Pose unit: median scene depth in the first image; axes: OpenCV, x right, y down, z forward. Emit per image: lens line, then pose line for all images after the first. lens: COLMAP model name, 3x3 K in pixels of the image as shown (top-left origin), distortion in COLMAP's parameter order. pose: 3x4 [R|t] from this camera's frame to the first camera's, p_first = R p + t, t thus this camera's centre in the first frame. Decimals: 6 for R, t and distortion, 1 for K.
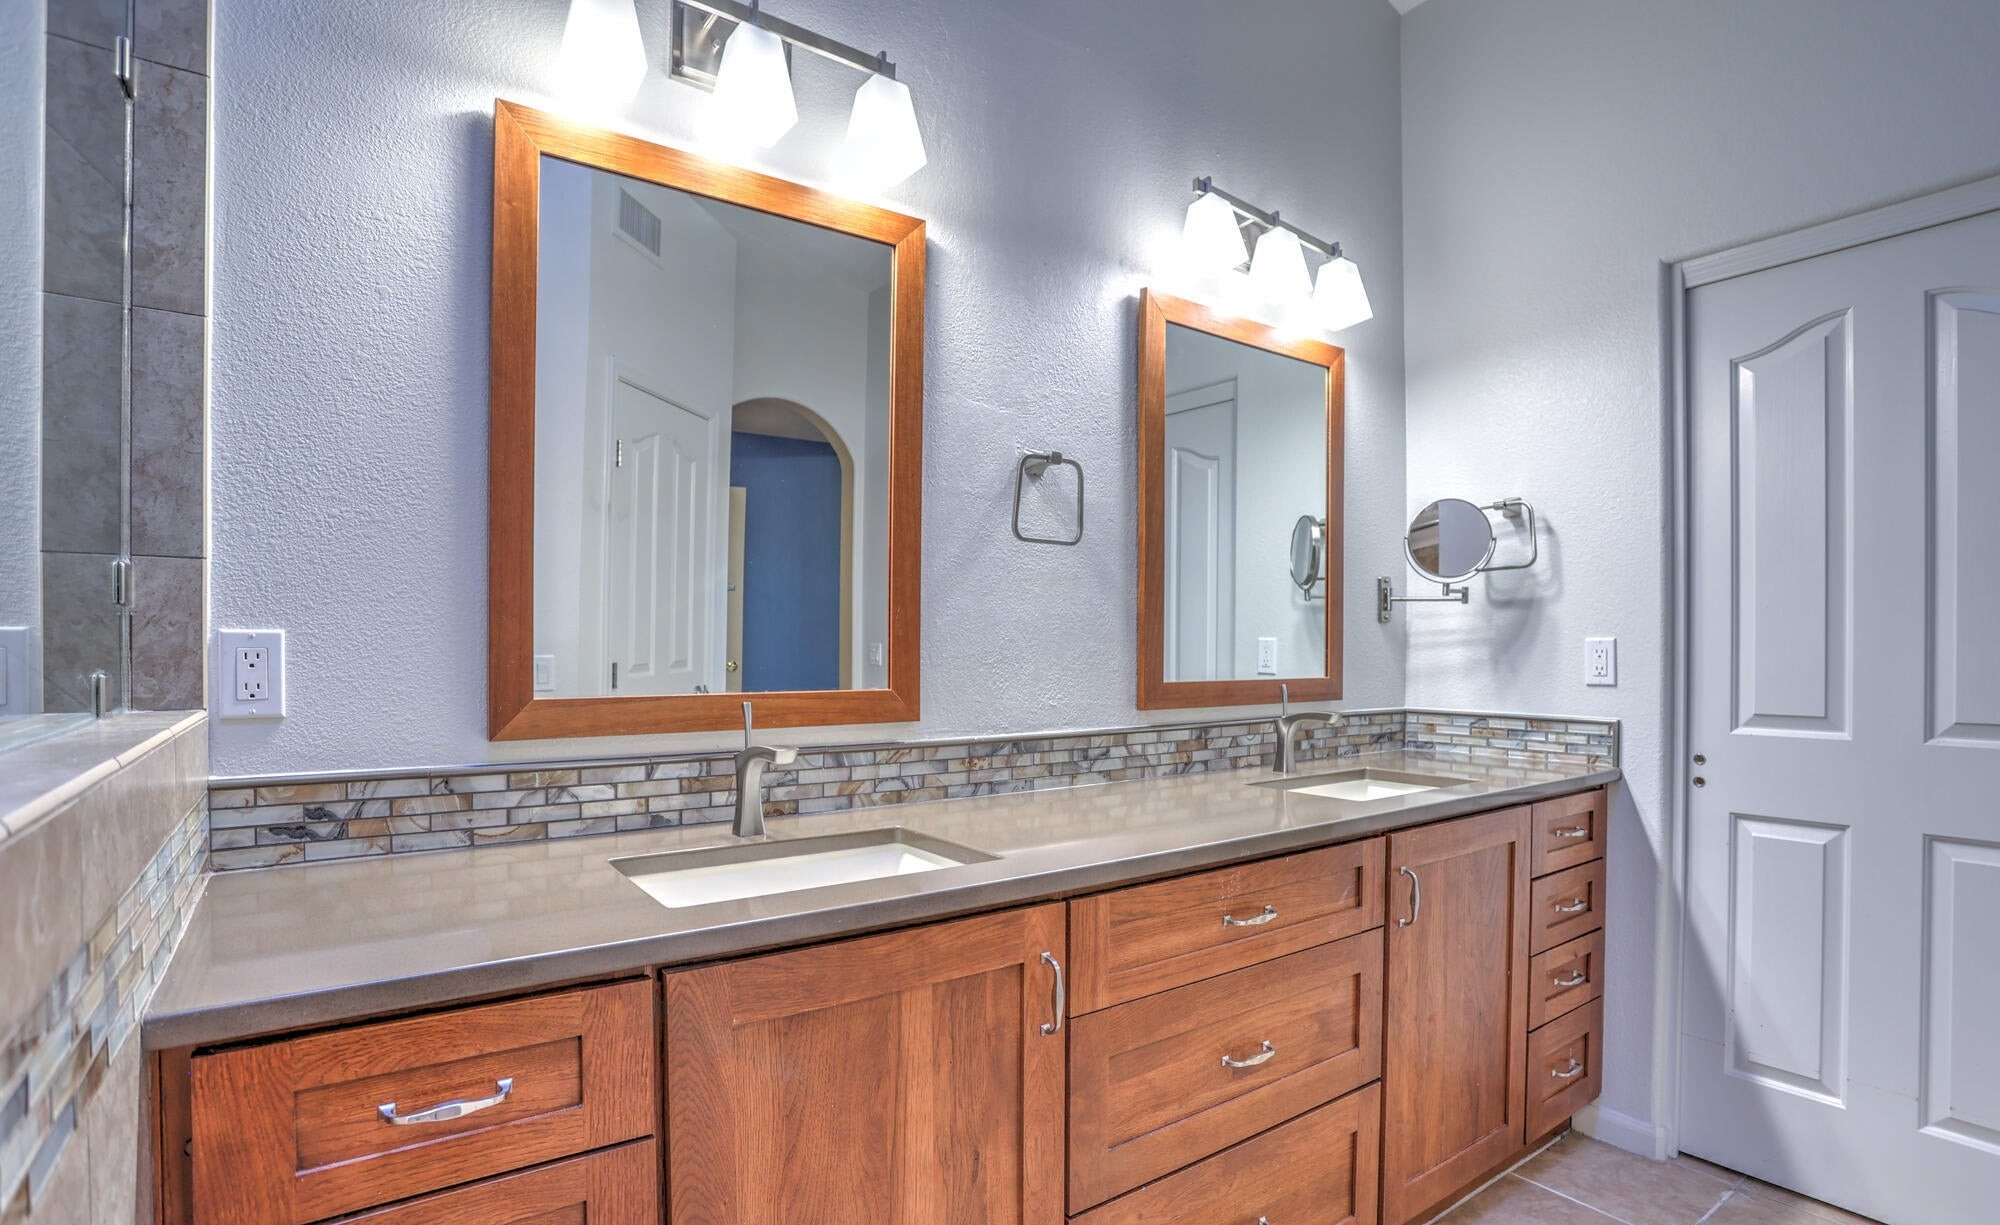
lens RADIAL K [[979.5, 0, 990.4], [0, 979.5, 650.4], [0, 0, 1]] dist [-0.074379, 0.033741]
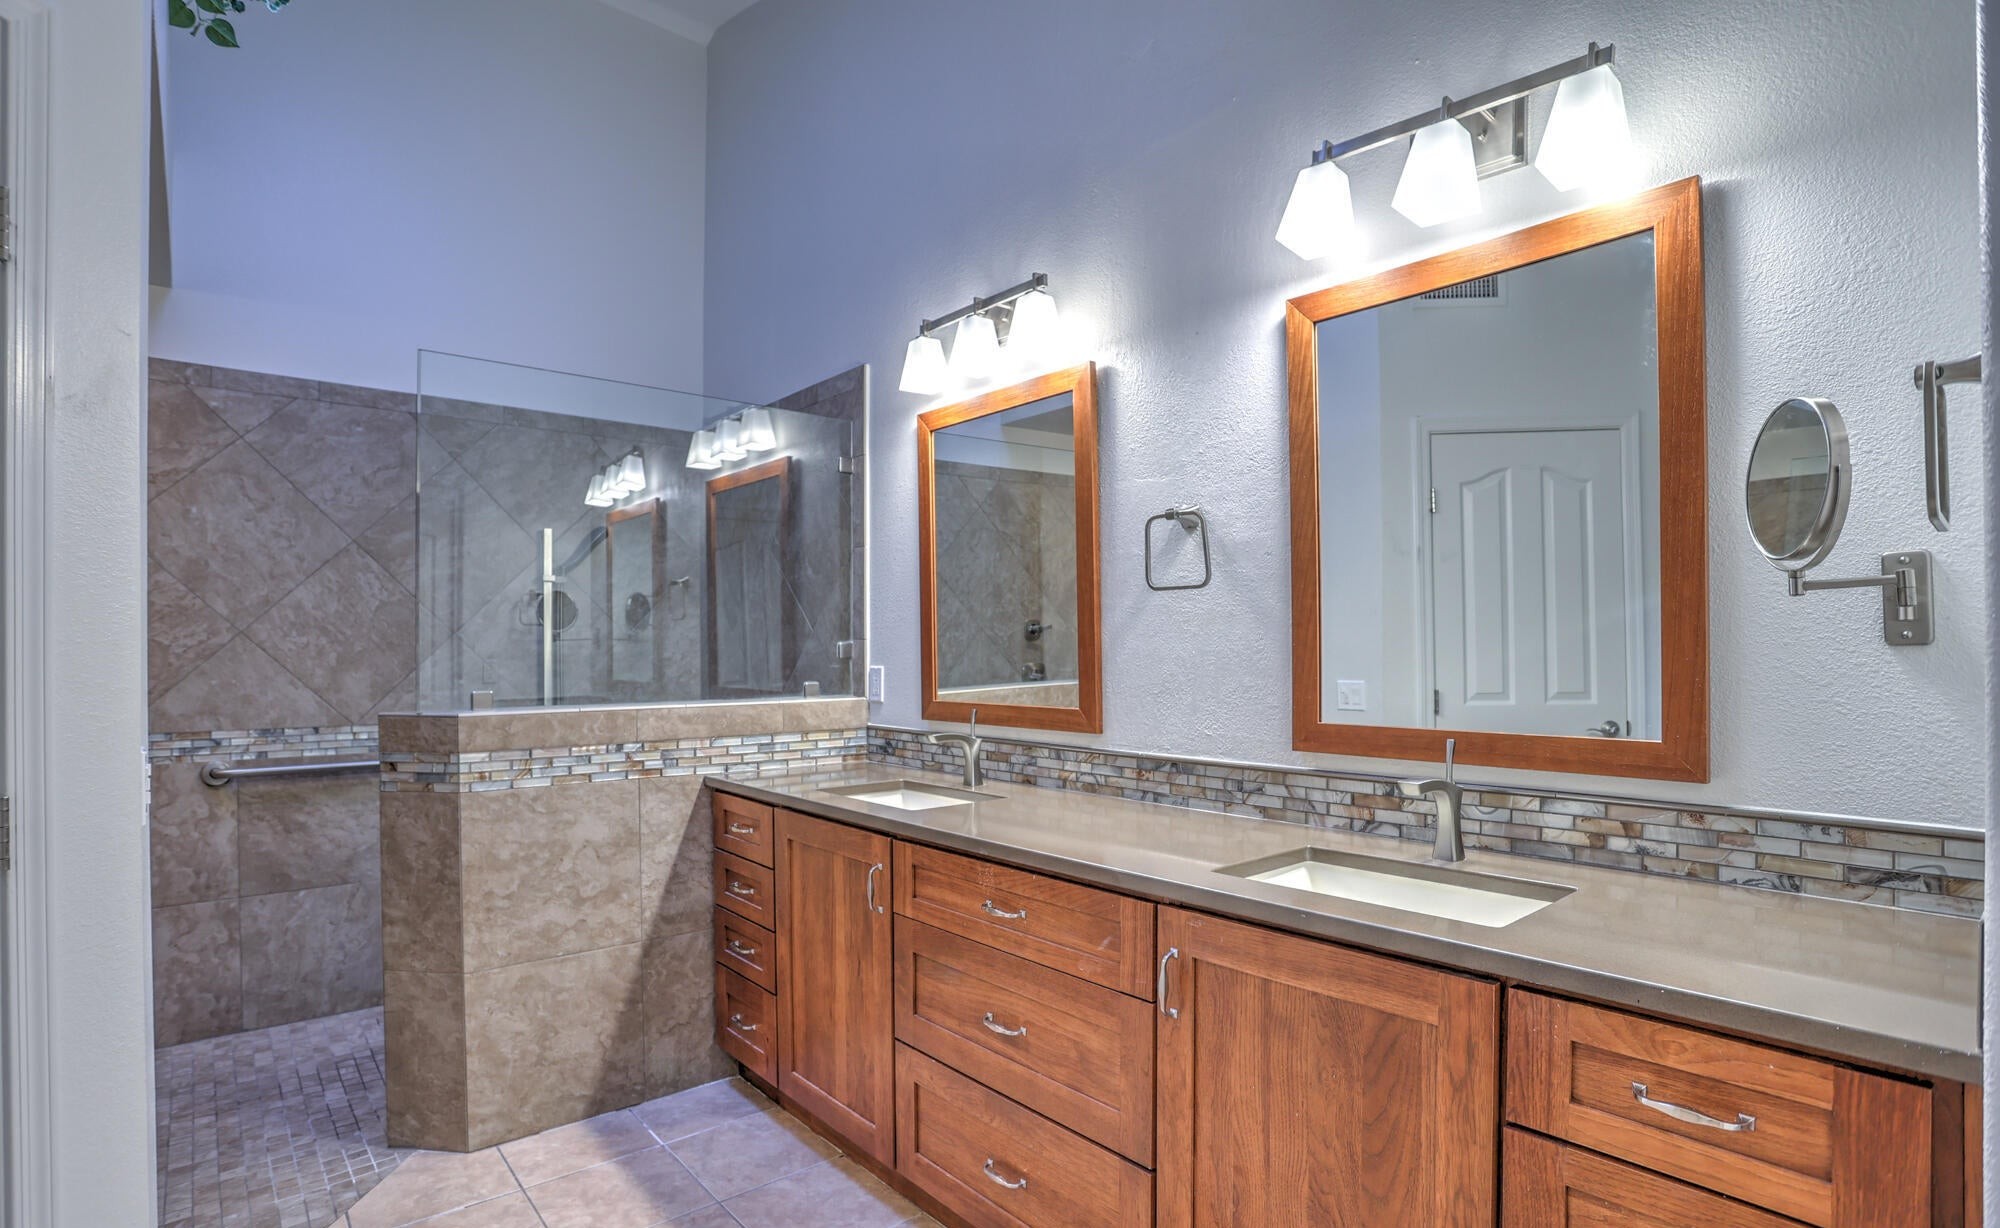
lens RADIAL K [[979.5, 0, 990.4], [0, 979.5, 651.9], [0, 0, 1]] dist [-0.074379, 0.033741]
pose [[0.085533, 0.001045, -0.996335, 1.150885], [0.005229, 0.999985, 0.001498, -0.039731], [0.996322, -0.005338, 0.085526, 0.681923]]
